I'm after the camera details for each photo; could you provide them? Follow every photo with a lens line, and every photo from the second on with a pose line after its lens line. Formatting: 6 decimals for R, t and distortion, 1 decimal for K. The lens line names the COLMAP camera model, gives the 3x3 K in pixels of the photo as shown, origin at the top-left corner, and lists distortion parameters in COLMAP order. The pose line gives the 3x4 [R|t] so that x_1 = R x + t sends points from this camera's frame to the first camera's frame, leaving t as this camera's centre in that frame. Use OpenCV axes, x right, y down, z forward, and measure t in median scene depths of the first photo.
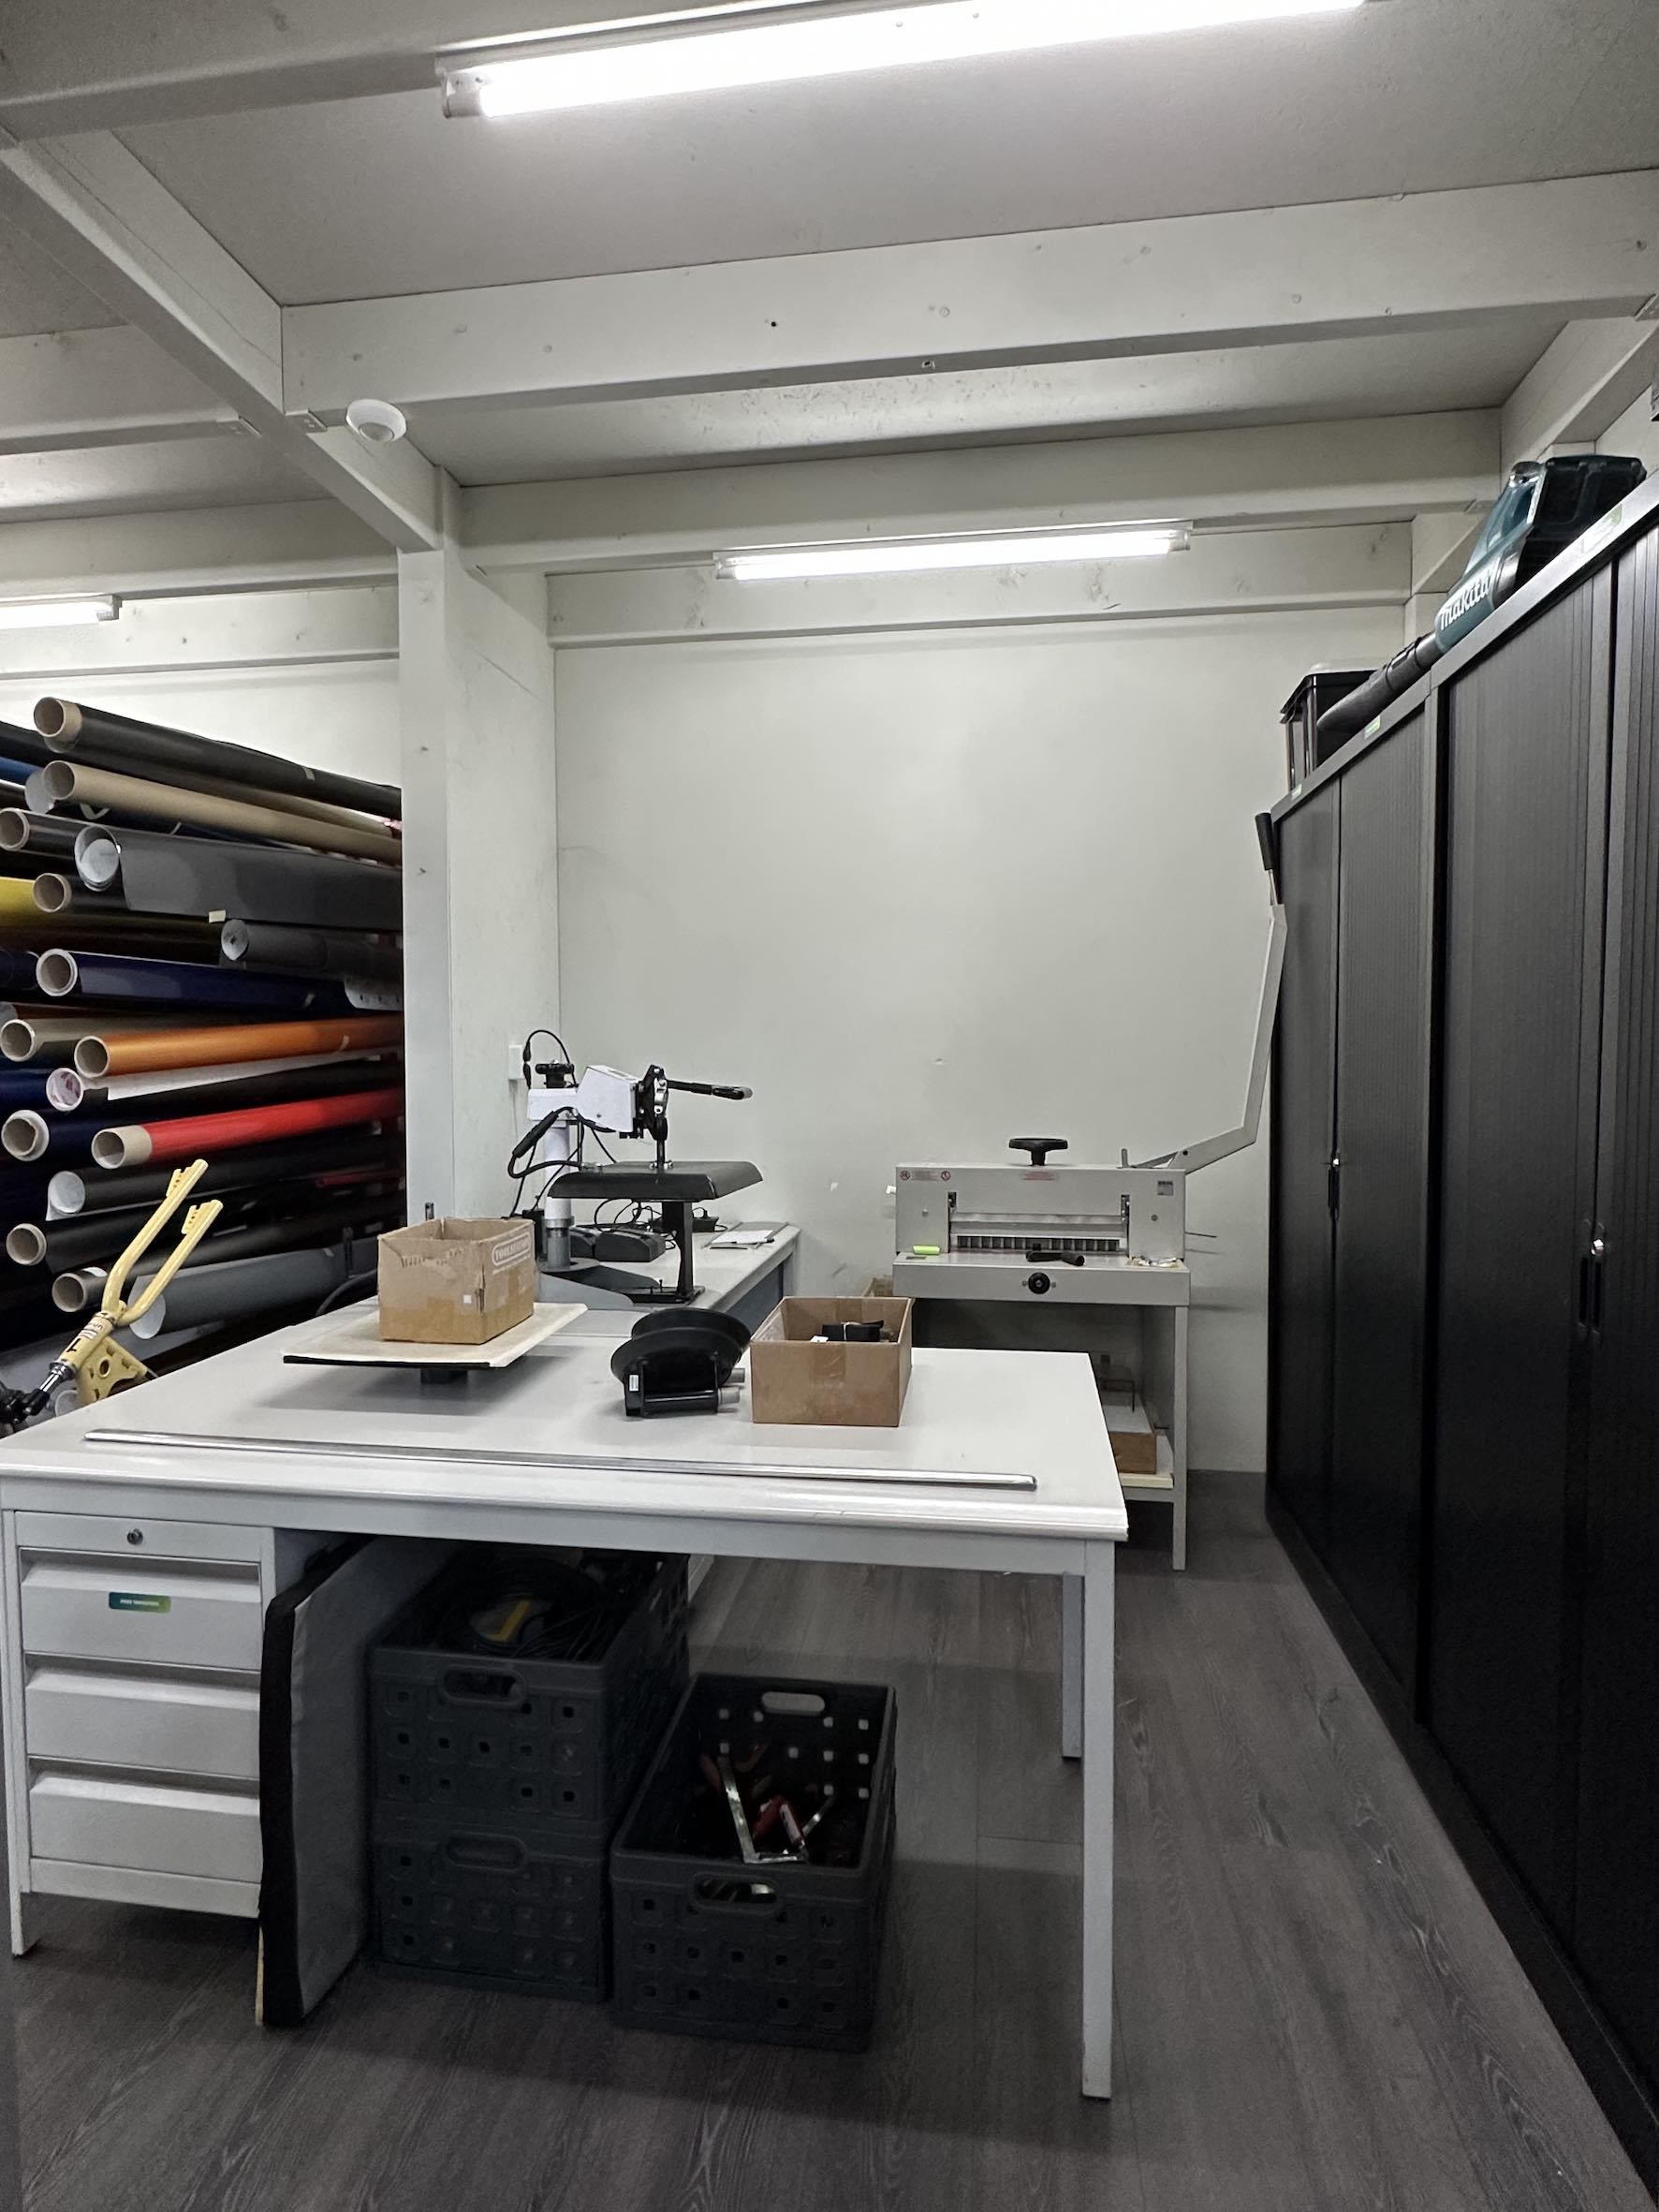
lens RADIAL K [[1224.8, 0, 829.5], [0, 1224.8, 1106.0], [0, 0, 1]] dist [-0.000825, -0.000470]
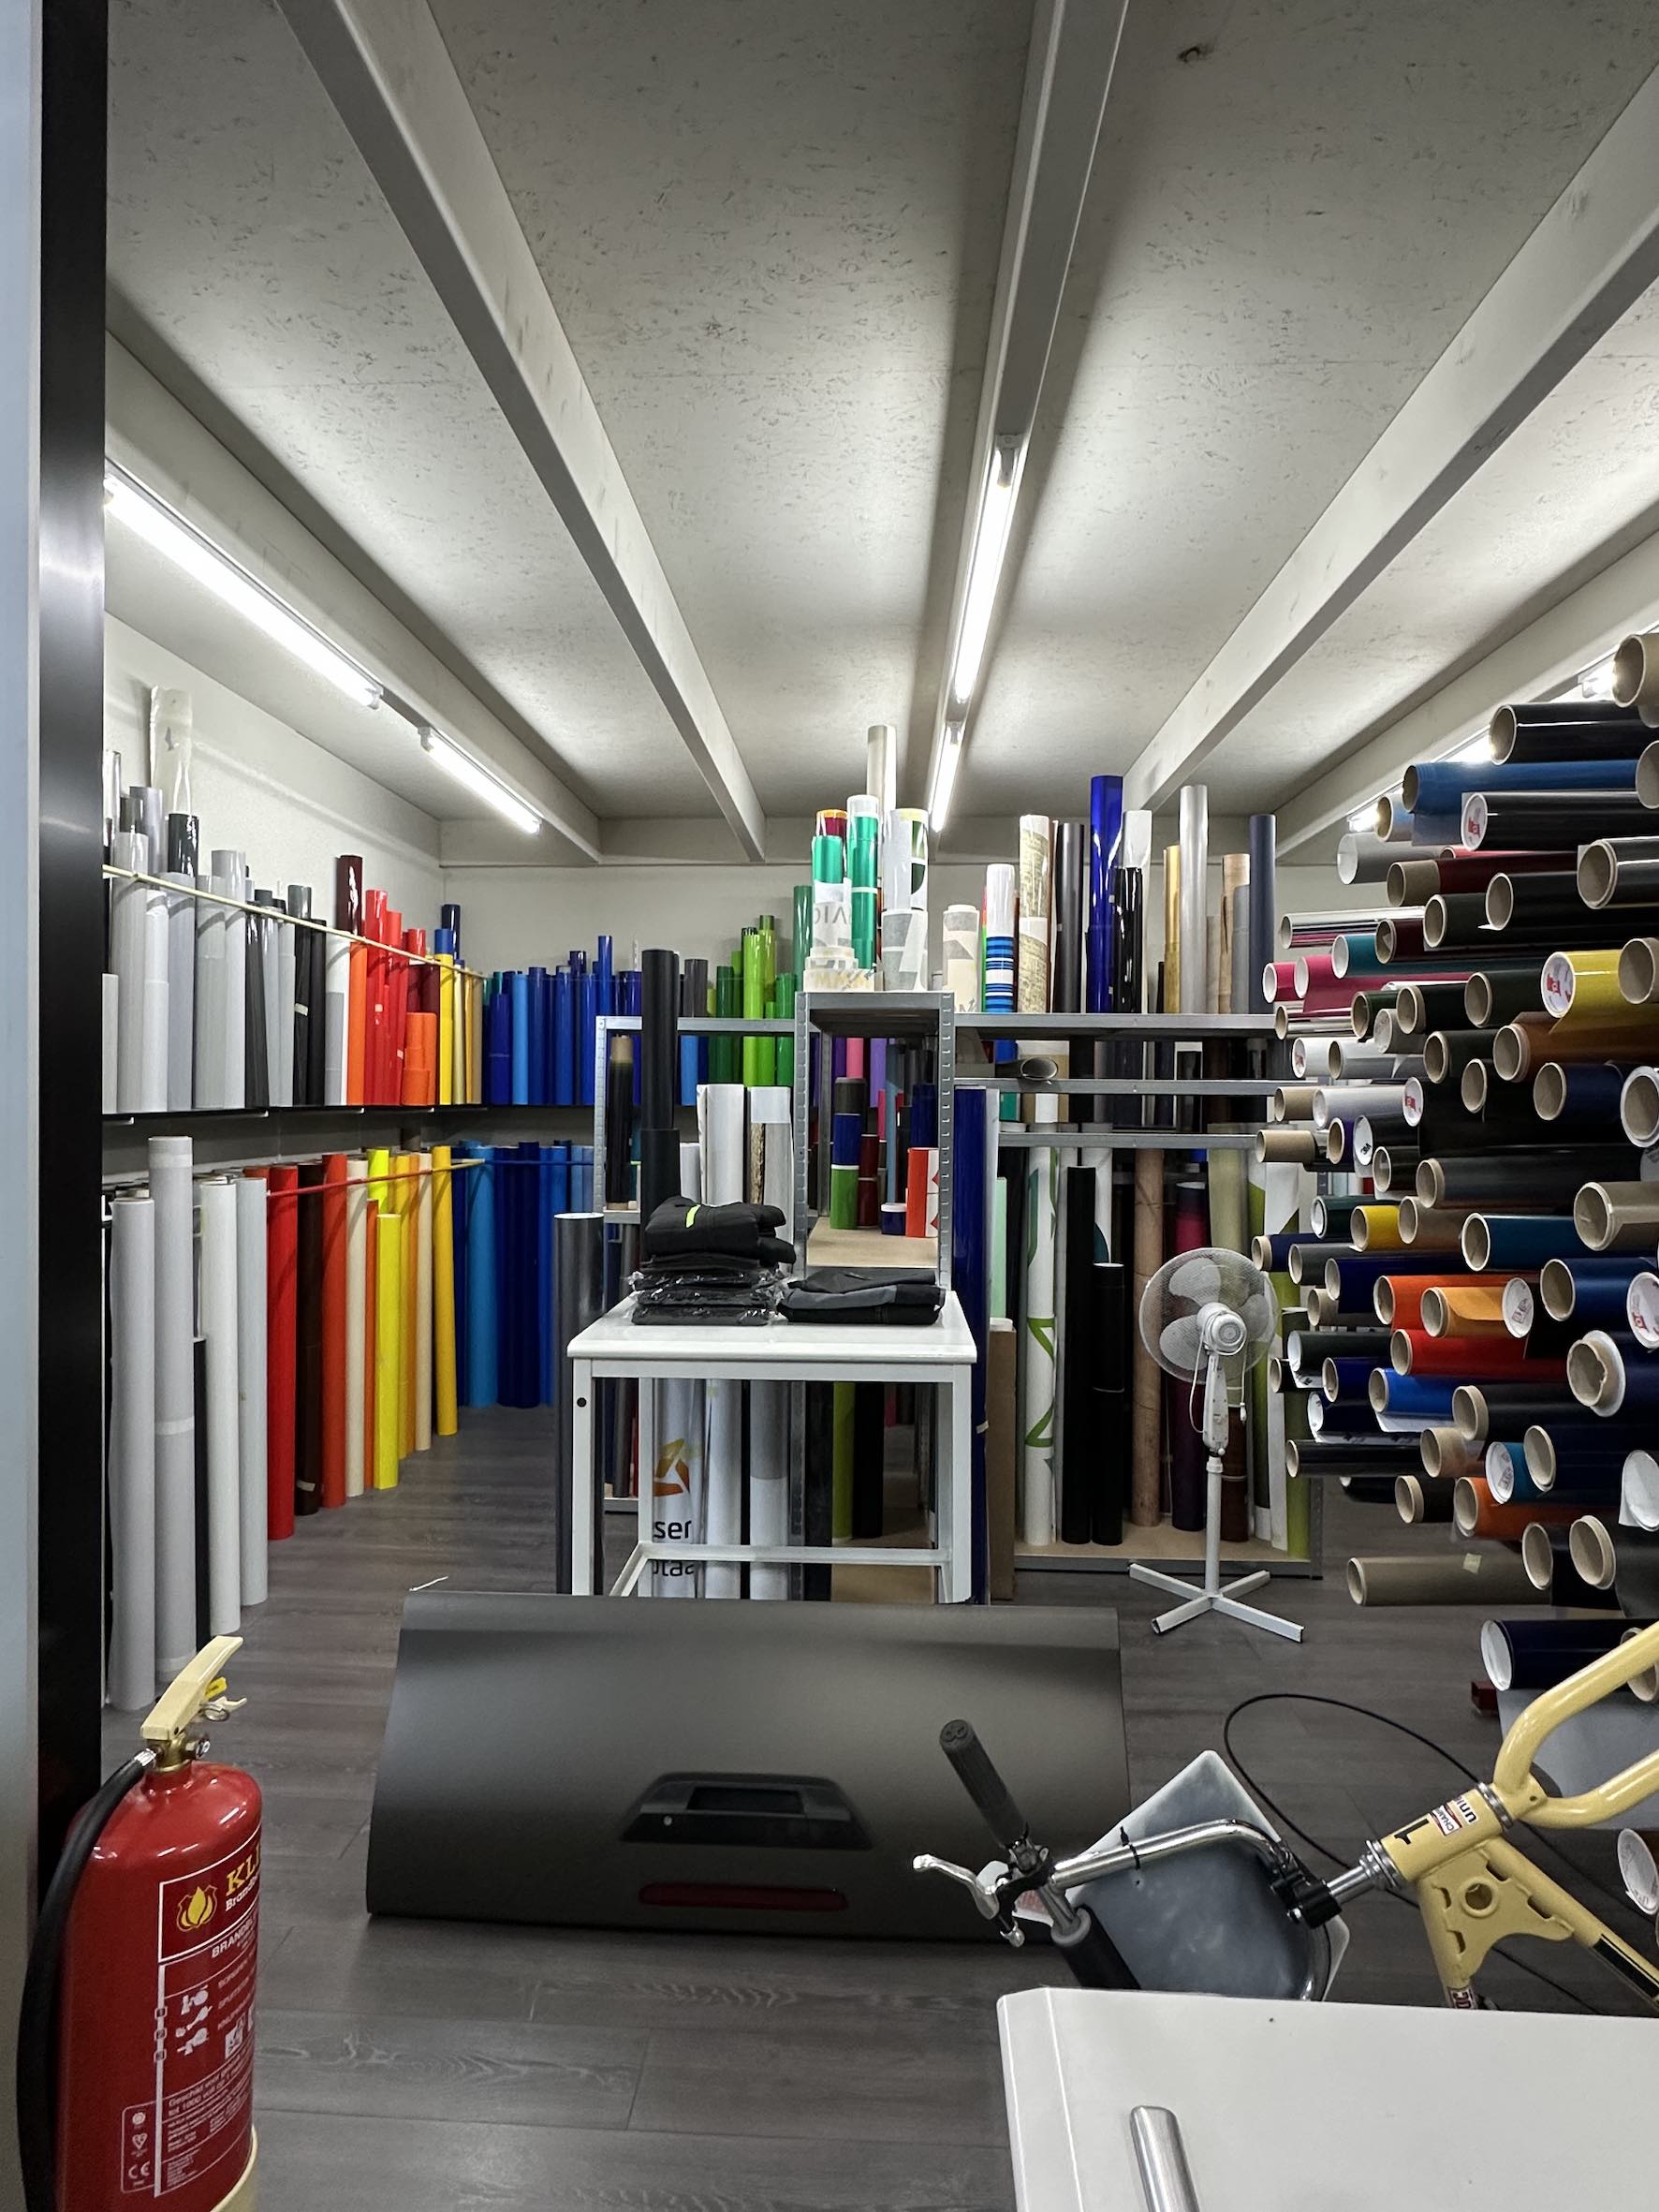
lens RADIAL K [[1224.8, 0, 829.5], [0, 1224.8, 1106.0], [0, 0, 1]] dist [-0.000825, -0.000470]
pose [[0.097948, 0.008859, -0.995152, -0.107853], [-0.054608, 0.998502, 0.003514, -0.103917], [0.993692, 0.053999, 0.098285, 0.648034]]
